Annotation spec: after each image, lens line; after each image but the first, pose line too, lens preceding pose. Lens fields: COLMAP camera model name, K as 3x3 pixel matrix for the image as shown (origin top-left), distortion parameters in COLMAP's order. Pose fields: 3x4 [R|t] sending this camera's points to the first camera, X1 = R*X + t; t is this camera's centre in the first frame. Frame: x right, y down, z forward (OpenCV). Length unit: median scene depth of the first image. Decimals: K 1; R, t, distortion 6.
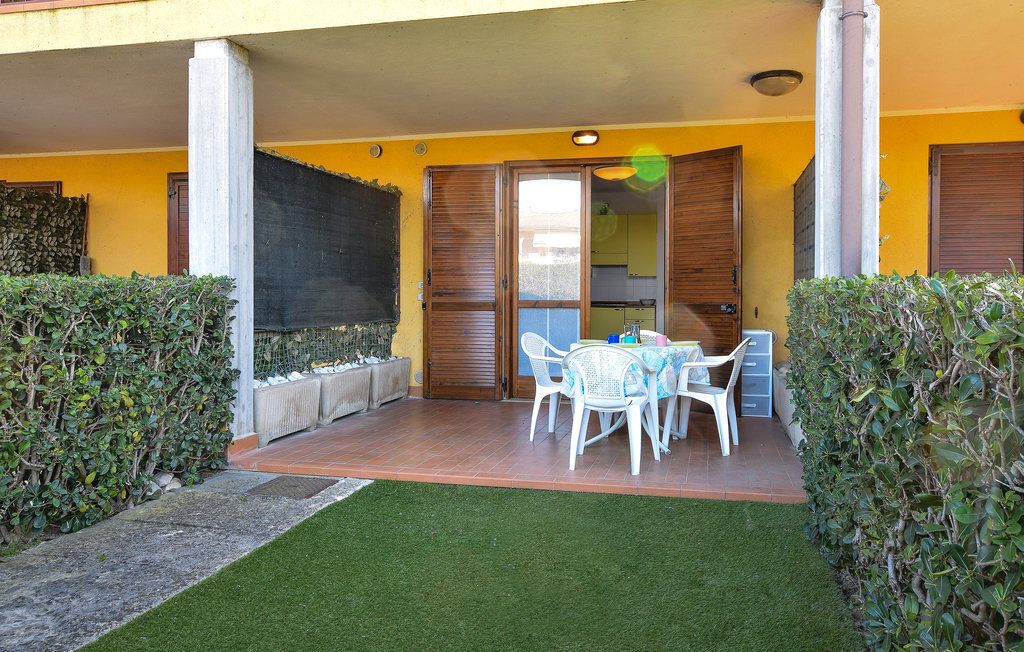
lens RADIAL K [[755.3, 0, 541.5], [0, 755.3, 326.4], [0, 0, 1]] dist [-0.029166, -0.001510]
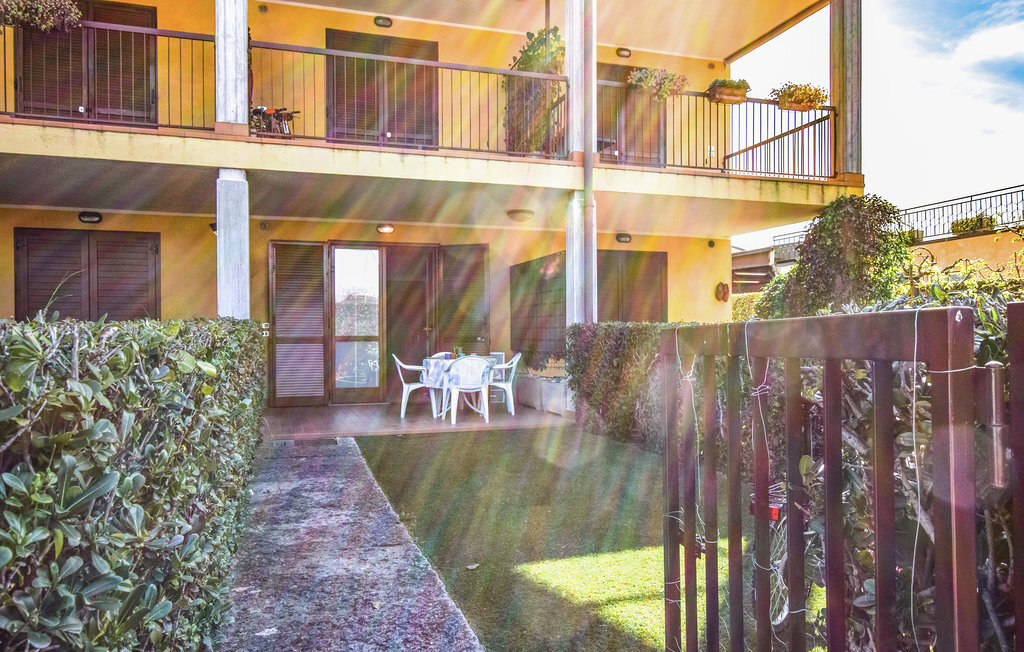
lens RADIAL K [[755.3, 0, 541.5], [0, 755.3, 326.4], [0, 0, 1]] dist [-0.029166, -0.001510]
pose [[0.845871, -0.000699, 0.533386, -0.513586], [0.029740, 0.998505, -0.045854, 0.027429], [-0.532557, 0.054649, 0.844628, -0.463596]]
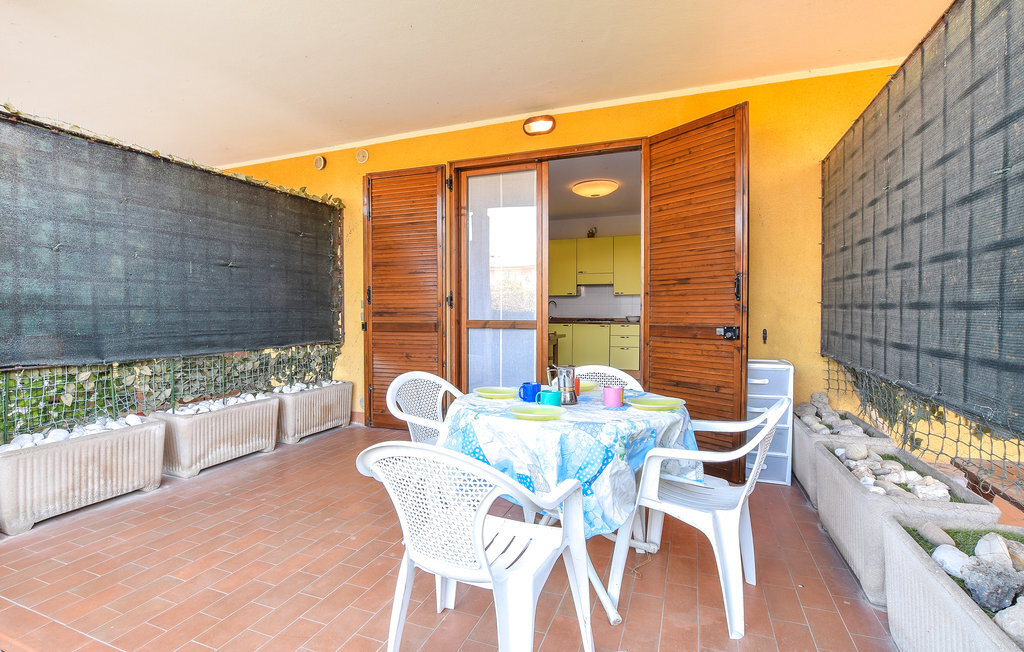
lens RADIAL K [[449.5, 0, 487.6], [0, 449.5, 330.8], [0, 0, 1]] dist [-0.029029, -0.000004]
pose [[0.978160, 0.003867, -0.207816, 0.112185], [-0.003465, 0.999991, 0.002298, -0.025266], [0.207823, -0.001527, 0.978165, 0.533972]]
